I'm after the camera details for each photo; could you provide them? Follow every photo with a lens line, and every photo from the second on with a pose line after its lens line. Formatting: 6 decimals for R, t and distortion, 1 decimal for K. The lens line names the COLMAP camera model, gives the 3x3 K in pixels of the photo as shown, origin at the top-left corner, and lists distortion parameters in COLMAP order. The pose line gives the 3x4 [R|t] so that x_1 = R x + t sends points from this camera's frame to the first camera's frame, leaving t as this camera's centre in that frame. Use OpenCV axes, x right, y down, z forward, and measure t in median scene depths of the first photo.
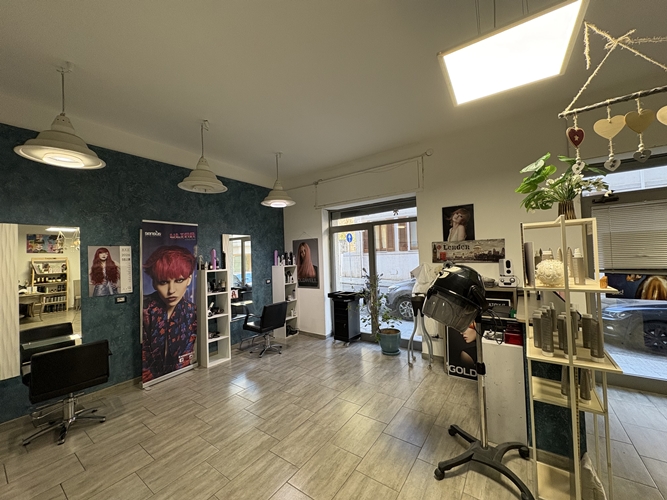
lens RADIAL K [[264.4, 0, 333.6], [0, 264.4, 250.7], [0, 0, 1]] dist [-0.000020, 0.000193]
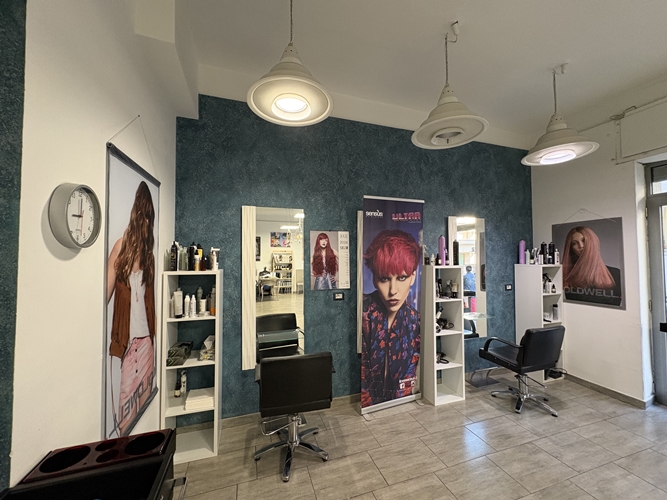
lens RADIAL K [[264.4, 0, 333.3], [0, 264.4, 251.1], [0, 0, 1]] dist [-0.000020, 0.000193]
pose [[0.804419, 0.013622, -0.593906, -0.301245], [-0.009857, 0.999905, 0.009583, 0.033413], [0.593980, -0.001855, 0.804477, 0.297587]]
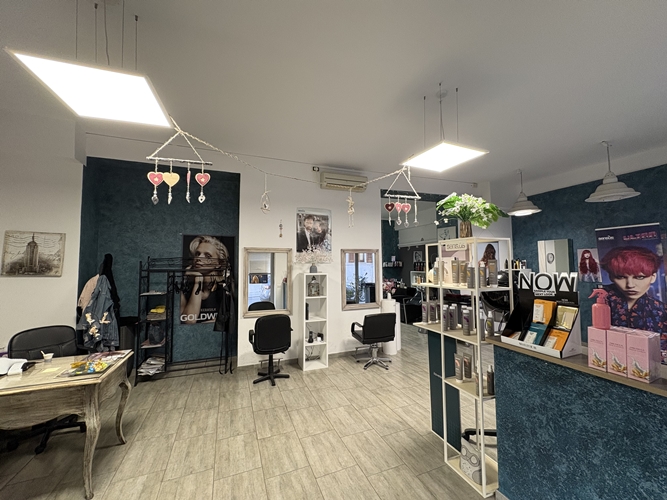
lens RADIAL K [[264.4, 0, 333.7], [0, 264.4, 251.1], [0, 0, 1]] dist [-0.000020, 0.000193]
pose [[-0.541814, -0.002844, -0.840494, 1.034704], [0.049149, 0.998176, -0.035061, -0.020084], [0.839060, -0.060306, -0.540686, 0.533518]]
